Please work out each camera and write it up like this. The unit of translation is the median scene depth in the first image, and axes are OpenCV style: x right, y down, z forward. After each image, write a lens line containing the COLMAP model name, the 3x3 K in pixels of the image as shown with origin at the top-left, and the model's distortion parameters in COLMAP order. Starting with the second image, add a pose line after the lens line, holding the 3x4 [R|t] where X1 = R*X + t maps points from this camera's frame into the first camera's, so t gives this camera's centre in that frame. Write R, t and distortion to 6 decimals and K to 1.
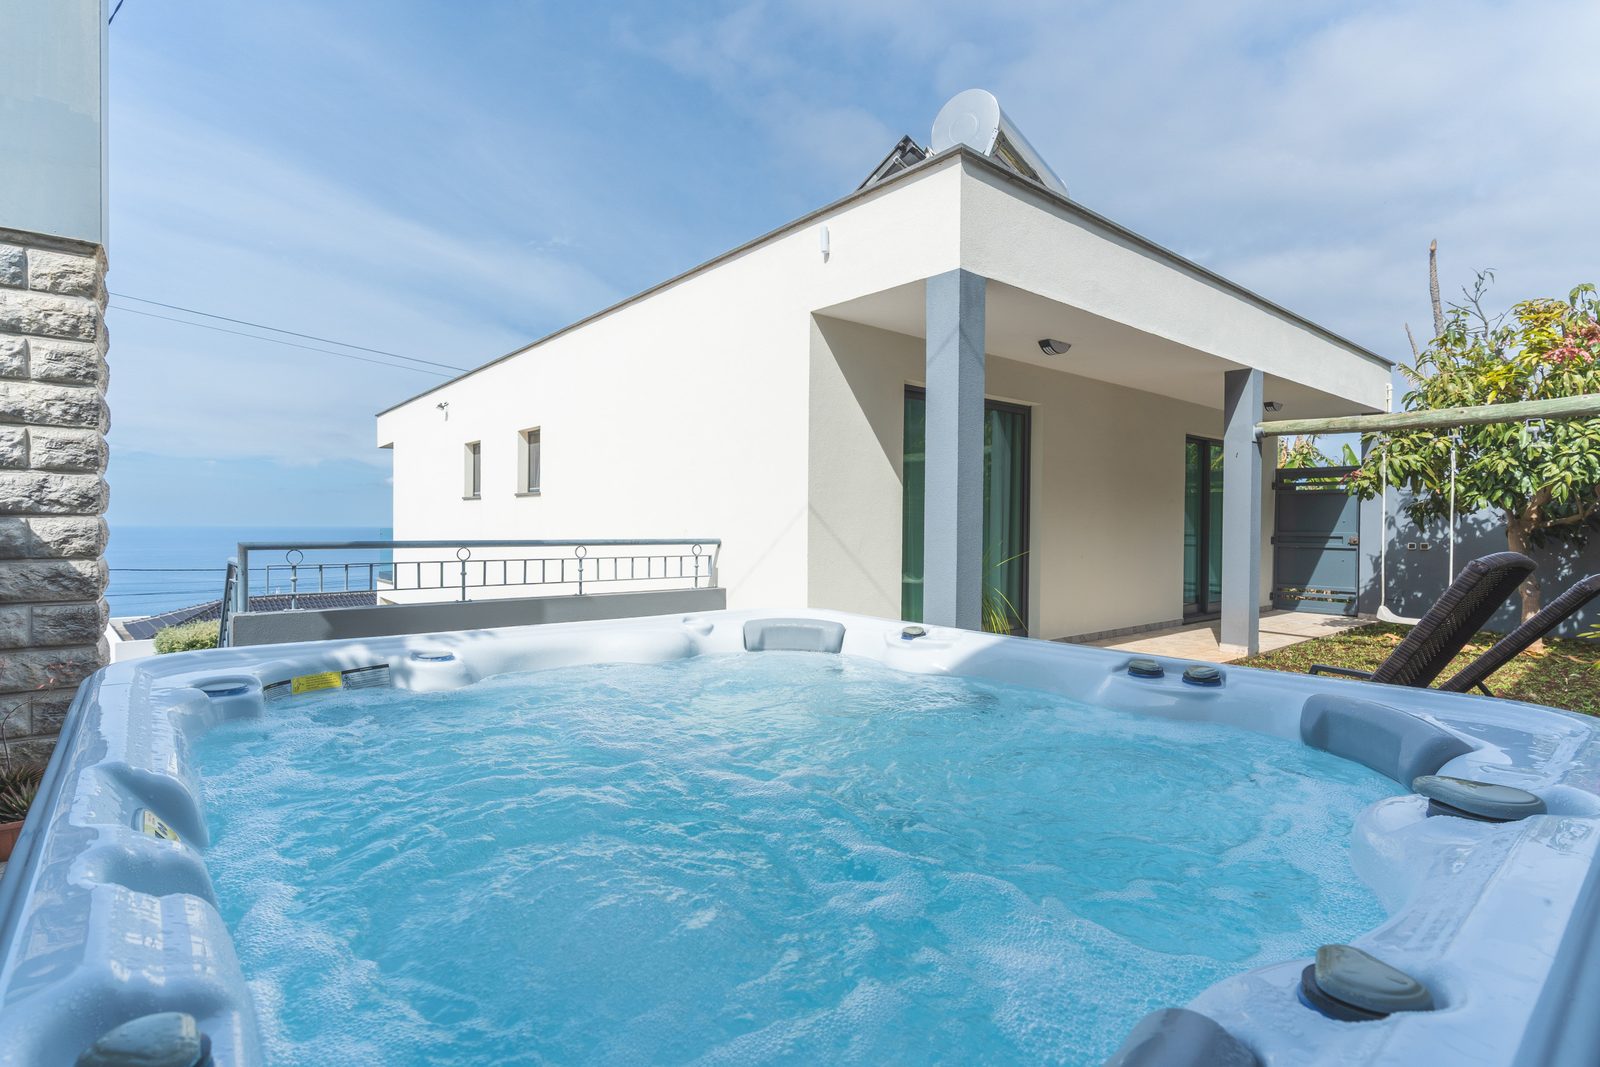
lens RADIAL K [[772.3, 0, 786.8], [0, 772.3, 531.1], [0, 0, 1]] dist [0.000574, 0.000683]
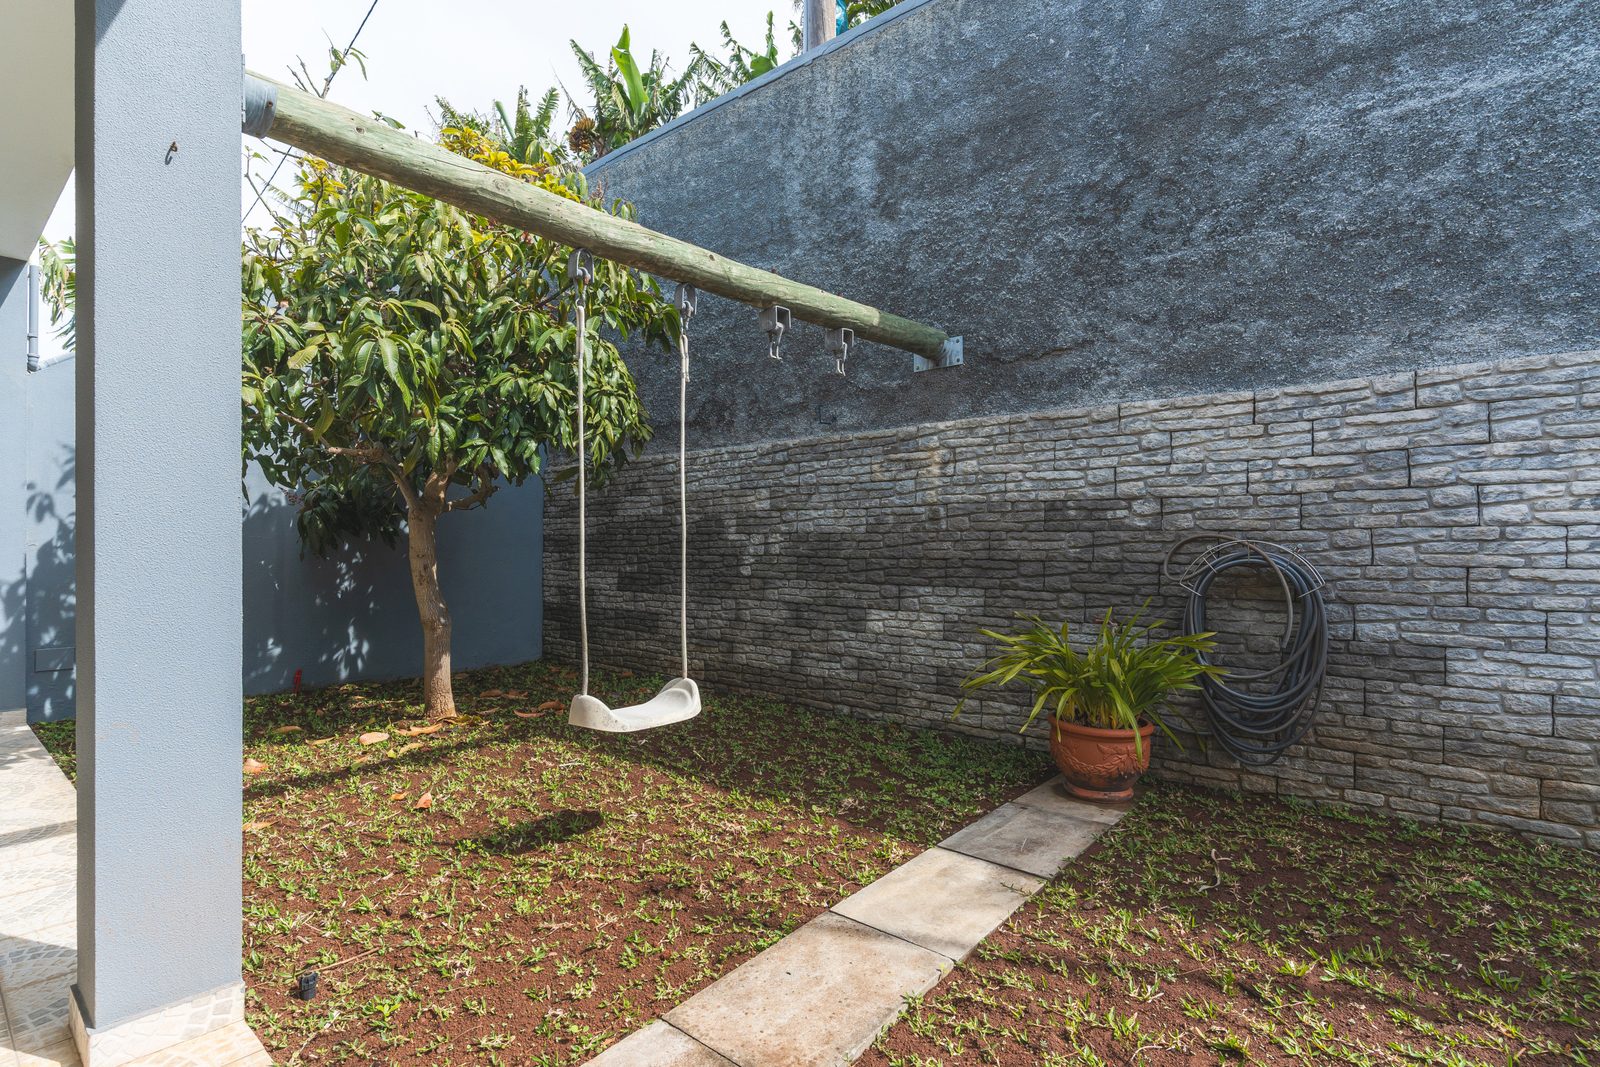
lens RADIAL K [[772.3, 0, 795.2], [0, 772.3, 524.9], [0, 0, 1]] dist [0.000574, 0.000683]
pose [[-0.174498, 0.009726, 0.984609, 0.284819], [0.012505, 0.999892, -0.007660, 0.010731], [-0.984578, 0.010976, -0.174601, 0.735248]]
